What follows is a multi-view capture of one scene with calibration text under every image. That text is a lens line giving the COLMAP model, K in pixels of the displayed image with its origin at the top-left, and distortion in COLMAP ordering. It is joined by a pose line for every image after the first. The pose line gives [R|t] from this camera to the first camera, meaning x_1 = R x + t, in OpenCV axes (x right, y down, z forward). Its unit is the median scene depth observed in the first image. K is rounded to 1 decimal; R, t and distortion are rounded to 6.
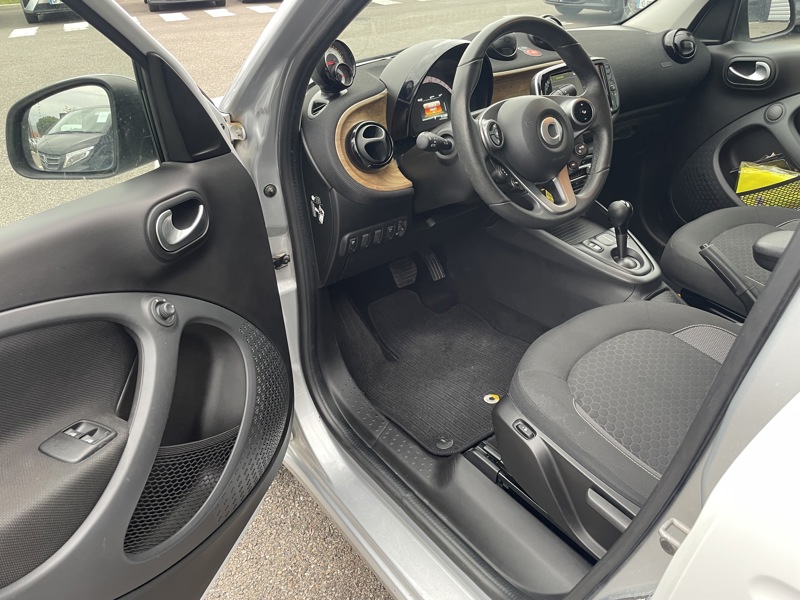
lens RADIAL K [[611.9, 0, 400.9], [0, 611.9, 301.5], [0, 0, 1]] dist [0.052490, -0.061601]
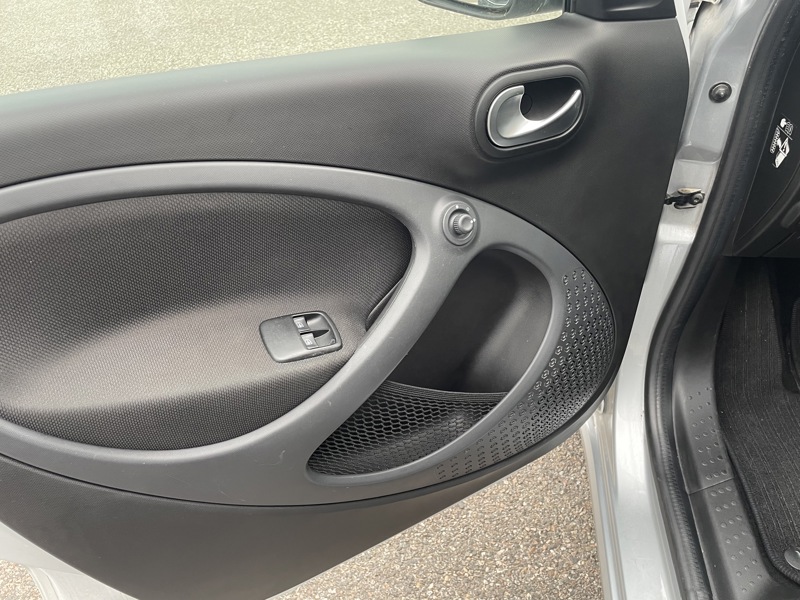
lens RADIAL K [[611.9, 0, 398.6], [0, 611.9, 299.5], [0, 0, 1]] dist [0.052490, -0.061601]
pose [[0.707571, 0.454140, -0.541387, 0.000496], [-0.334343, 0.890114, 0.309695, -0.088057], [0.622541, -0.038122, 0.781658, 0.318675]]
